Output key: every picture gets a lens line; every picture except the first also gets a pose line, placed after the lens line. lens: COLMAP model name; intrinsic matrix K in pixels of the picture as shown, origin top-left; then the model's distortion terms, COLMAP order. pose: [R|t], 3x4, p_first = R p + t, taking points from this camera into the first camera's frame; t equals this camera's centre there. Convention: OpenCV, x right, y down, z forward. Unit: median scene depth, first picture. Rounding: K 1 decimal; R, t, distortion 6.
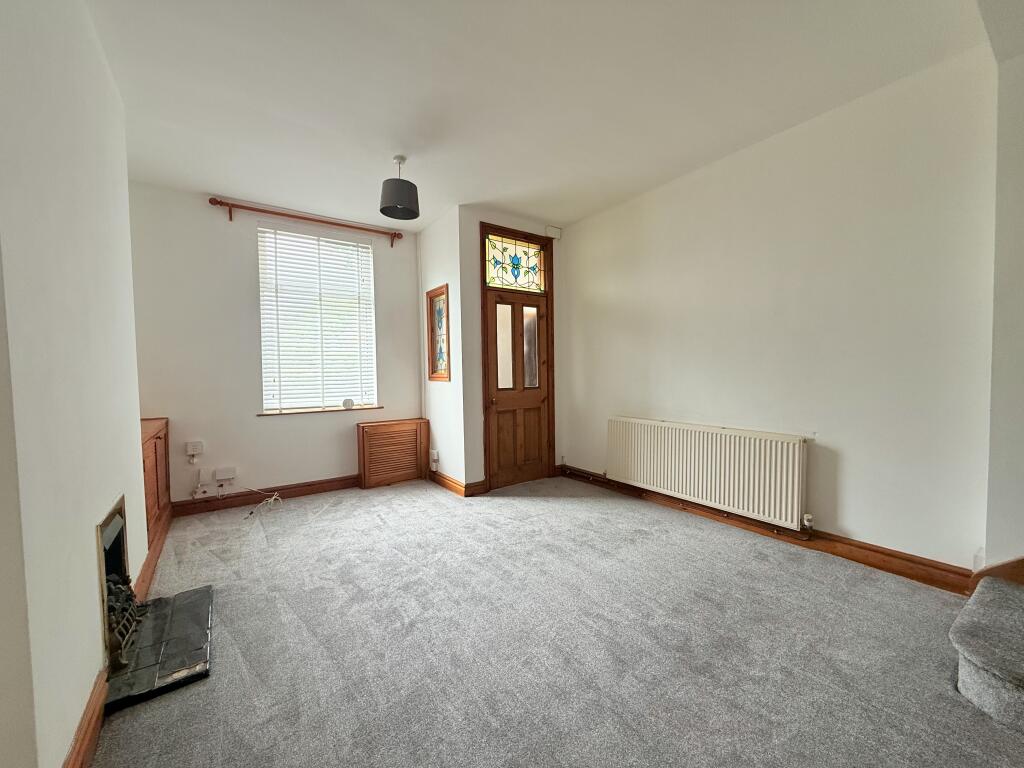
lens RADIAL K [[408.1, 0, 512.6], [0, 408.1, 384.2], [0, 0, 1]] dist [0.000316, 0.000149]
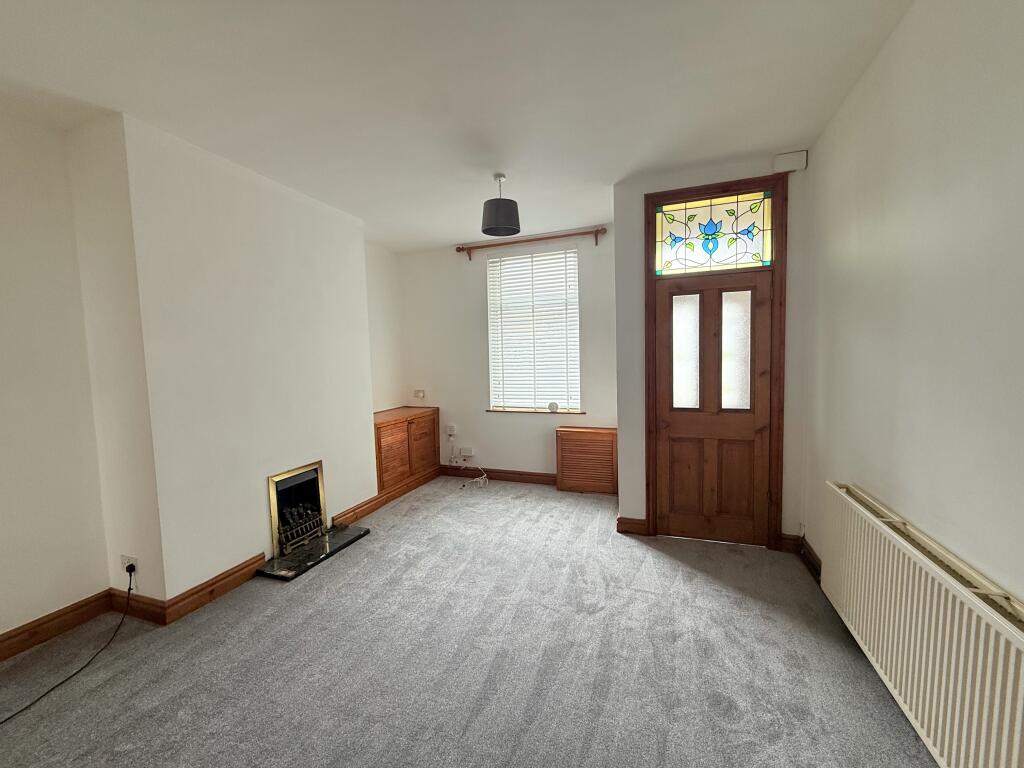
lens RADIAL K [[408.1, 0, 508.7], [0, 408.1, 385.2], [0, 0, 1]] dist [0.000316, 0.000149]
pose [[0.559335, 0.058195, -0.826896, 0.422166], [-0.008967, 0.997899, 0.064164, -0.078422], [0.828893, -0.028474, 0.558682, 0.322345]]
